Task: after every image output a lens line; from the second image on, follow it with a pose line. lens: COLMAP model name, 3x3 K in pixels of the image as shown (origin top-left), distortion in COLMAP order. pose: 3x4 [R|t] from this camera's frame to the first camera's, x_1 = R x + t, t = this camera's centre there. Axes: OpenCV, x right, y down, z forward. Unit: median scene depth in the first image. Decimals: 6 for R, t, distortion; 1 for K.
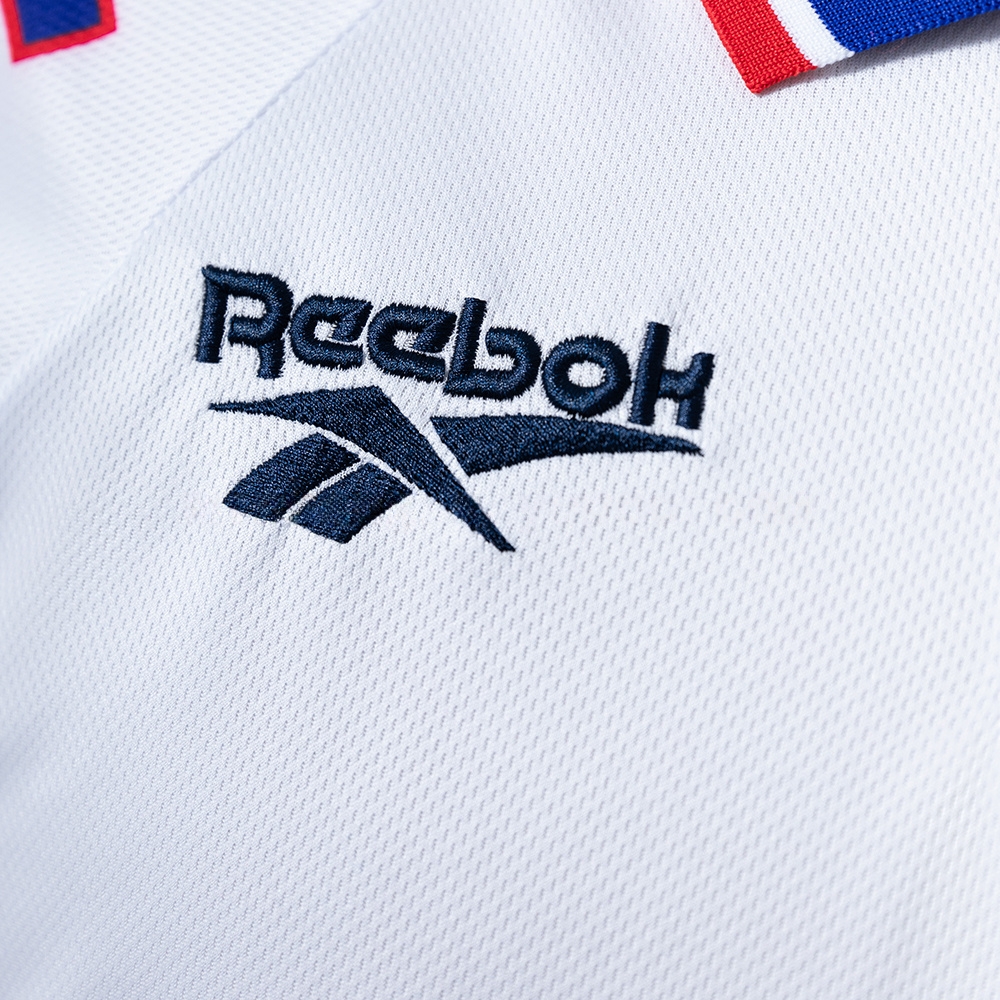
lens RADIAL K [[2492.9, 0, 498.3], [0, 2492.9, 496.0], [0, 0, 1]] dist [0.081102, 0.000000]
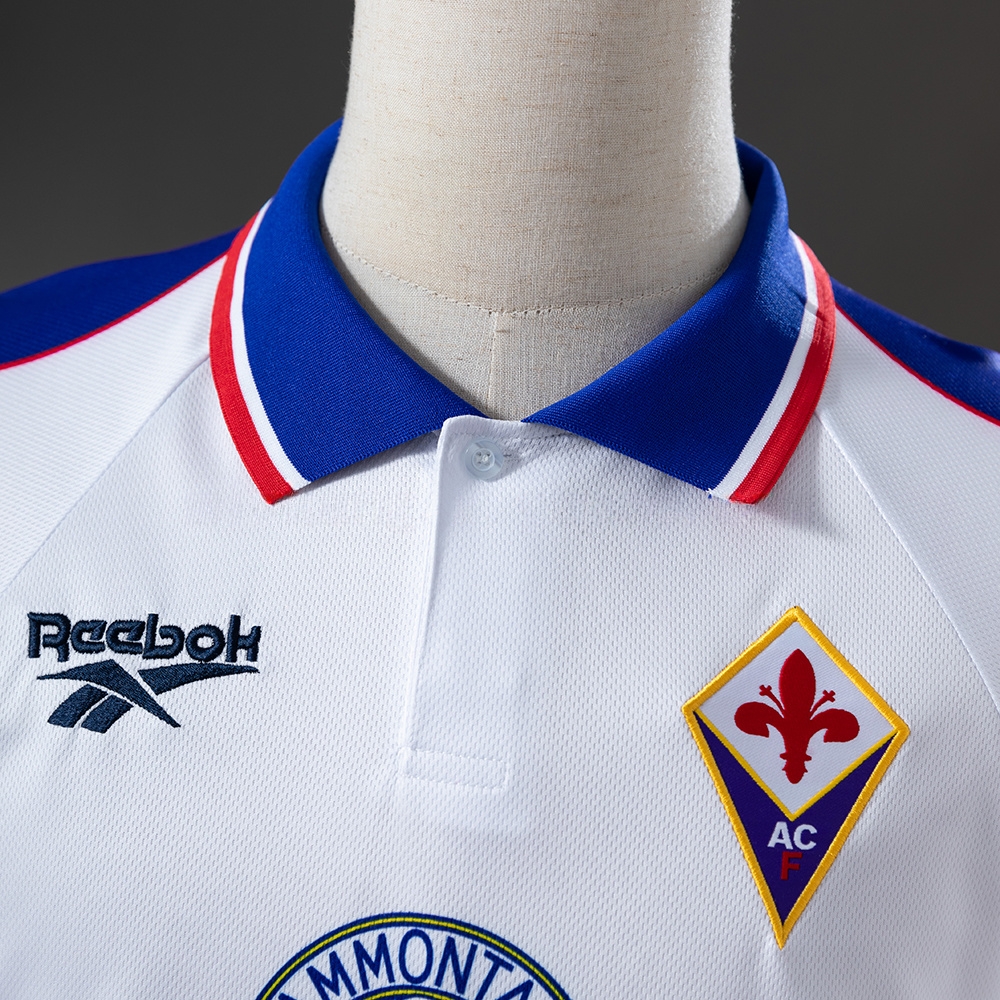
lens RADIAL K [[2351.4, 0, 504.3], [0, 2351.4, 498.7], [0, 0, 1]] dist [0.191163, 0.000000]
pose [[0.991739, -0.125206, 0.027885, 0.251613], [0.126791, 0.989792, -0.065079, -0.004927], [-0.019452, 0.068077, 0.997490, -1.081805]]
